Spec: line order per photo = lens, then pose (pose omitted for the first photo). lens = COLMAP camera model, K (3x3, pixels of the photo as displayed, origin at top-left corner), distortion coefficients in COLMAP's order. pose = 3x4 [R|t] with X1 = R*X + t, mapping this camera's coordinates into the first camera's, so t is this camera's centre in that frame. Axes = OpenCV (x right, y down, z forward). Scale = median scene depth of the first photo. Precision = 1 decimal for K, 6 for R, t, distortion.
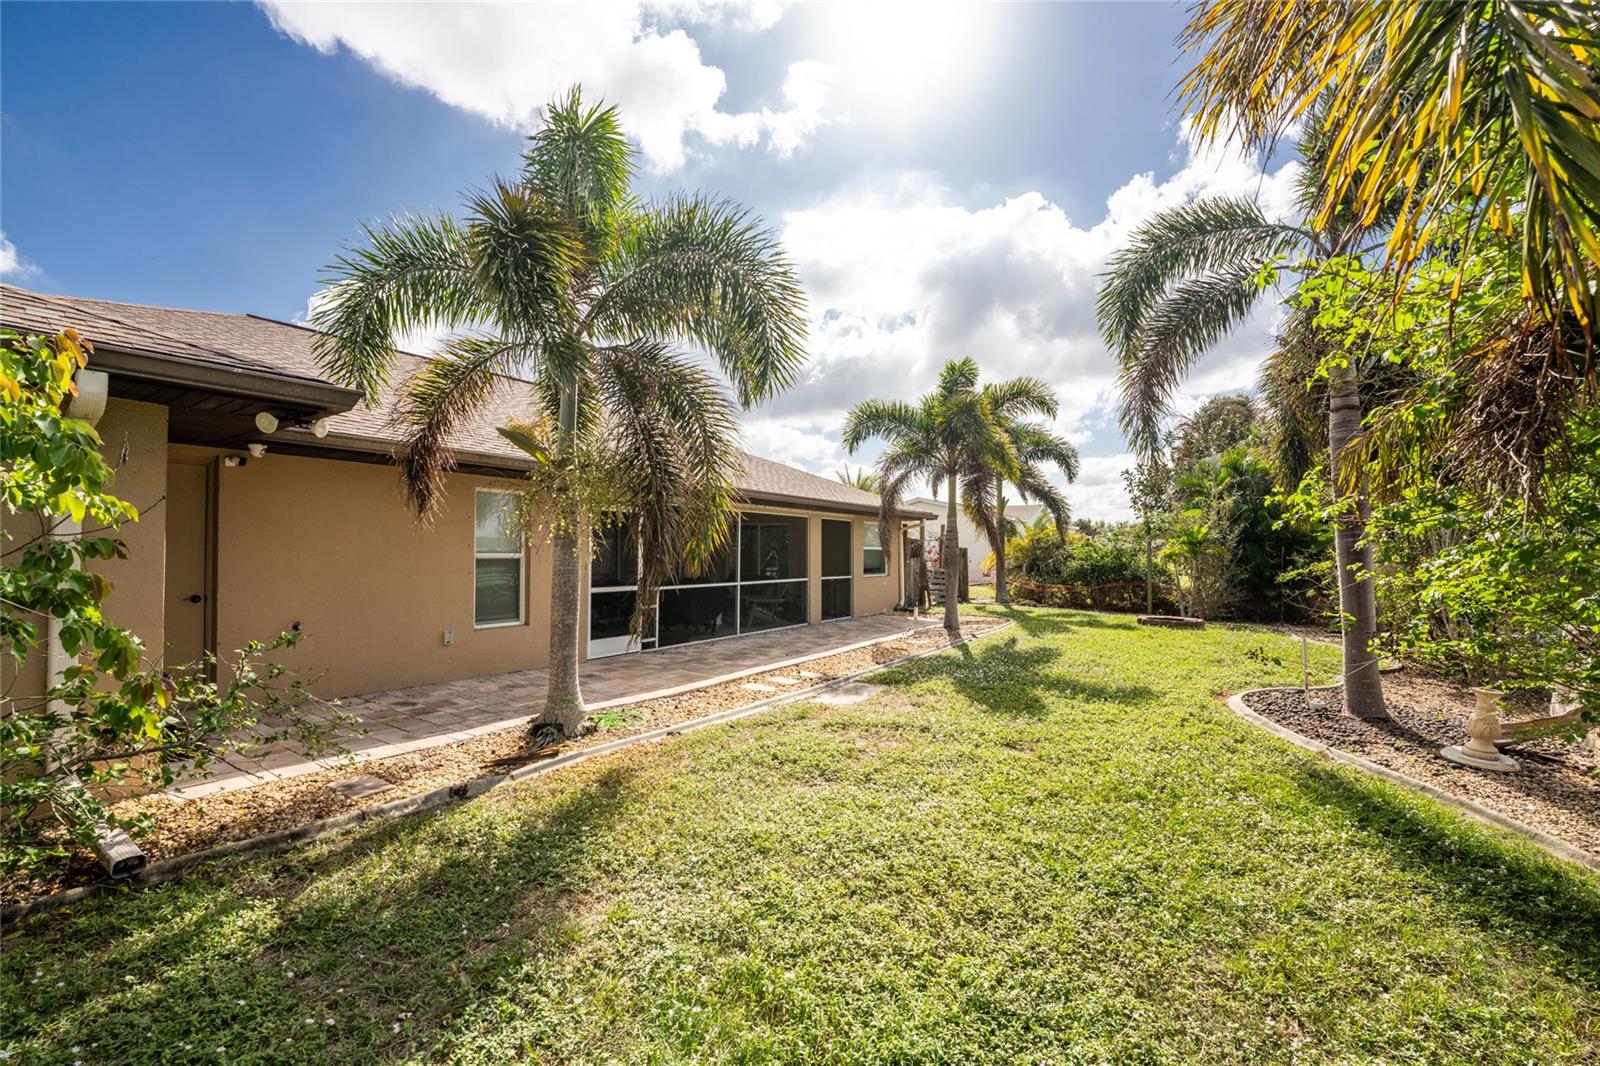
lens RADIAL K [[650.2, 0, 794.0], [0, 650.2, 543.6], [0, 0, 1]] dist [-0.002203, -0.000165]
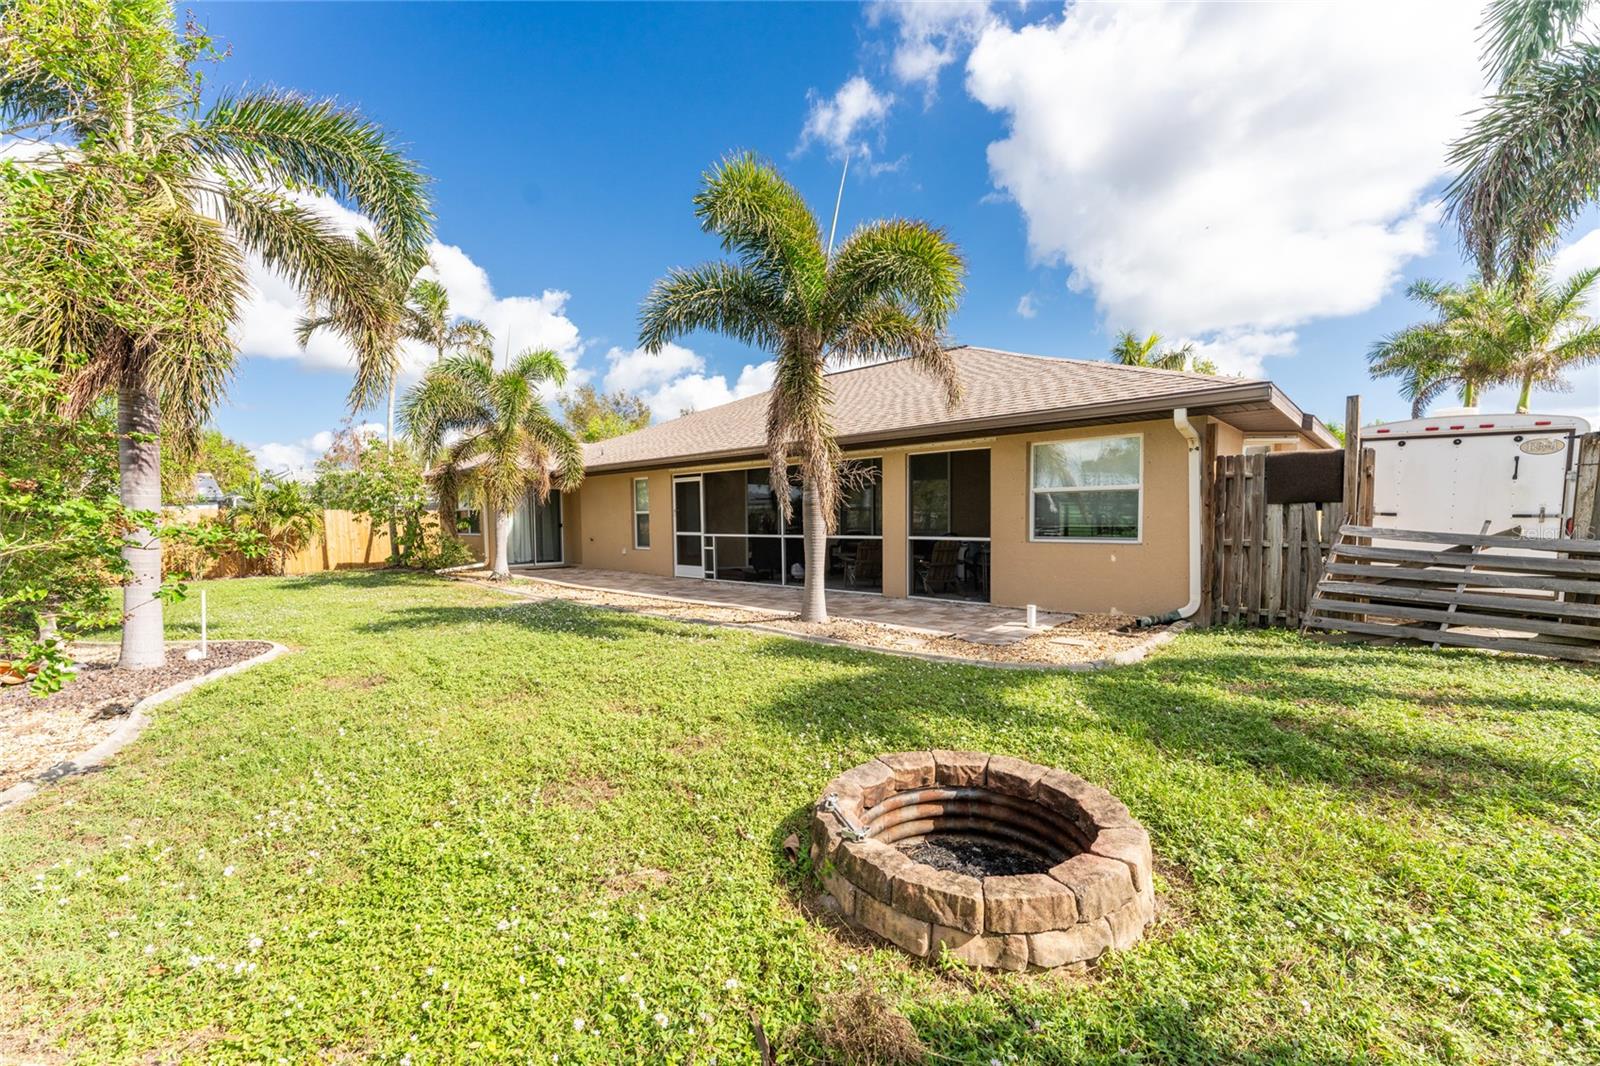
lens RADIAL K [[650.2, 0, 794.0], [0, 650.2, 543.6], [0, 0, 1]] dist [-0.002203, -0.000165]
pose [[-0.165883, 0.048038, -0.984975, 0.833898], [0.034730, 0.998478, 0.042847, 0.025745], [0.985534, -0.027100, -0.167299, 1.060132]]
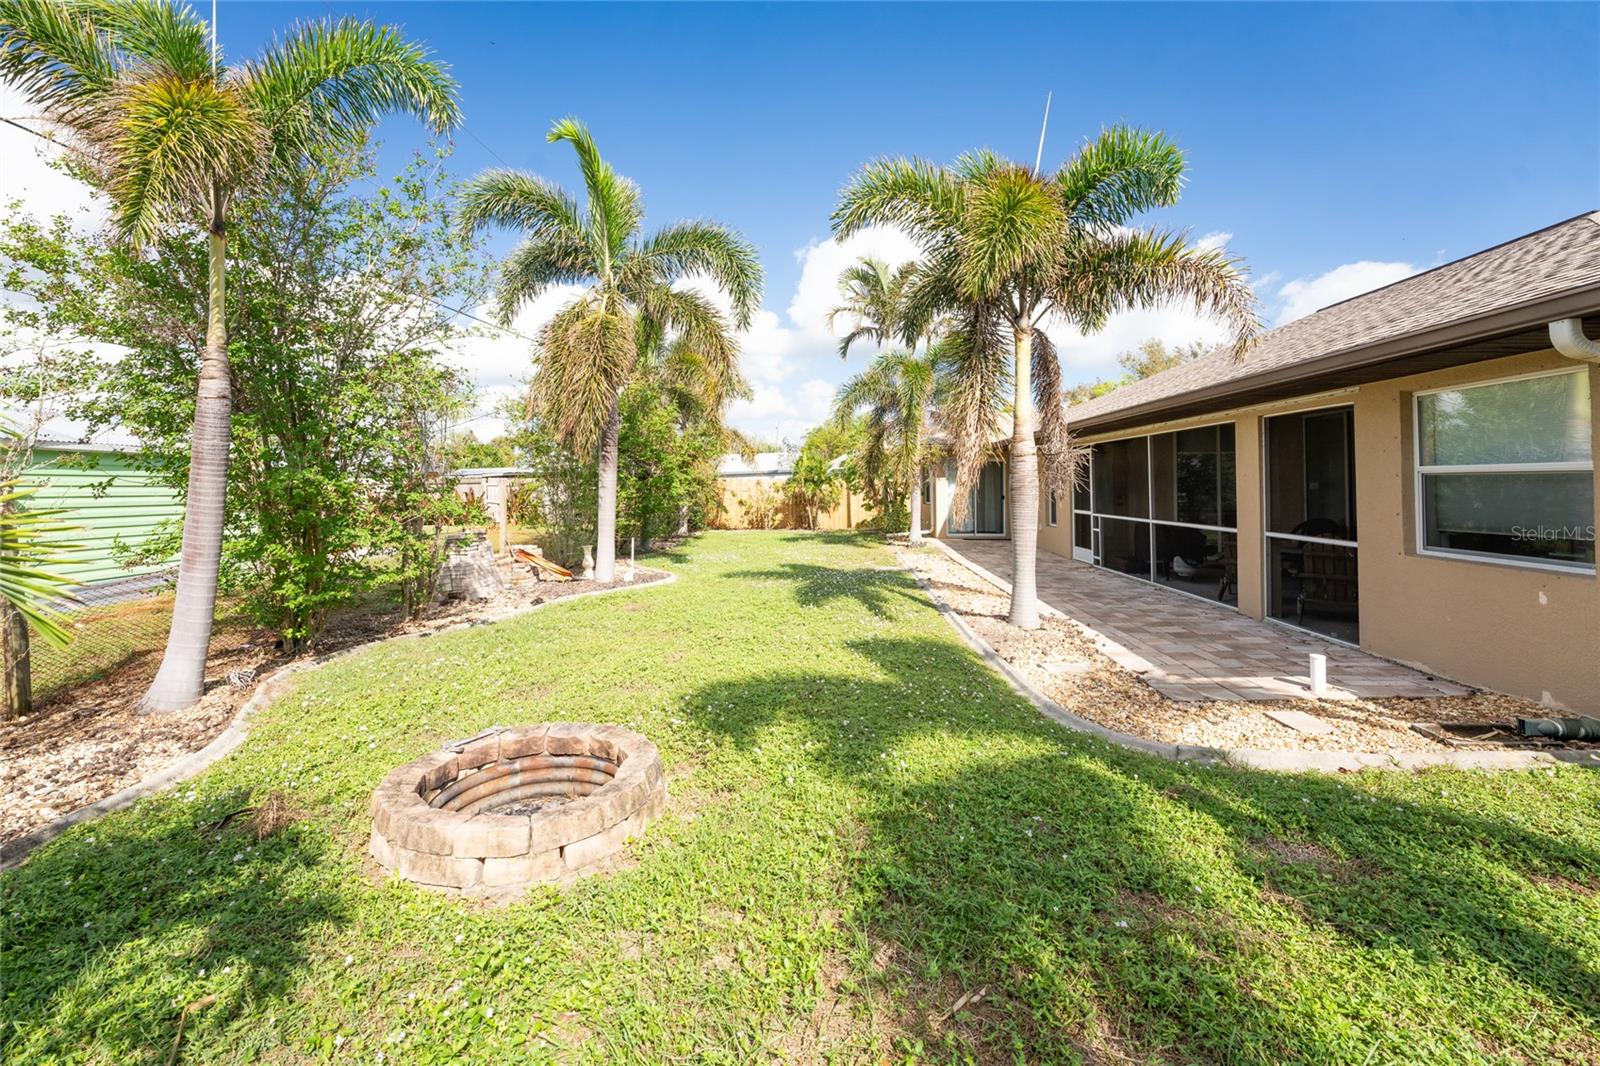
lens RADIAL K [[675.1, 0, 801.2], [0, 675.1, 457.4], [0, 0, 1]] dist [-0.000375, -0.000004]
pose [[-0.845028, -0.018115, -0.534416, 0.686179], [0.014377, 0.998295, -0.056572, 0.019330], [0.534529, -0.055488, -0.843326, 1.332254]]
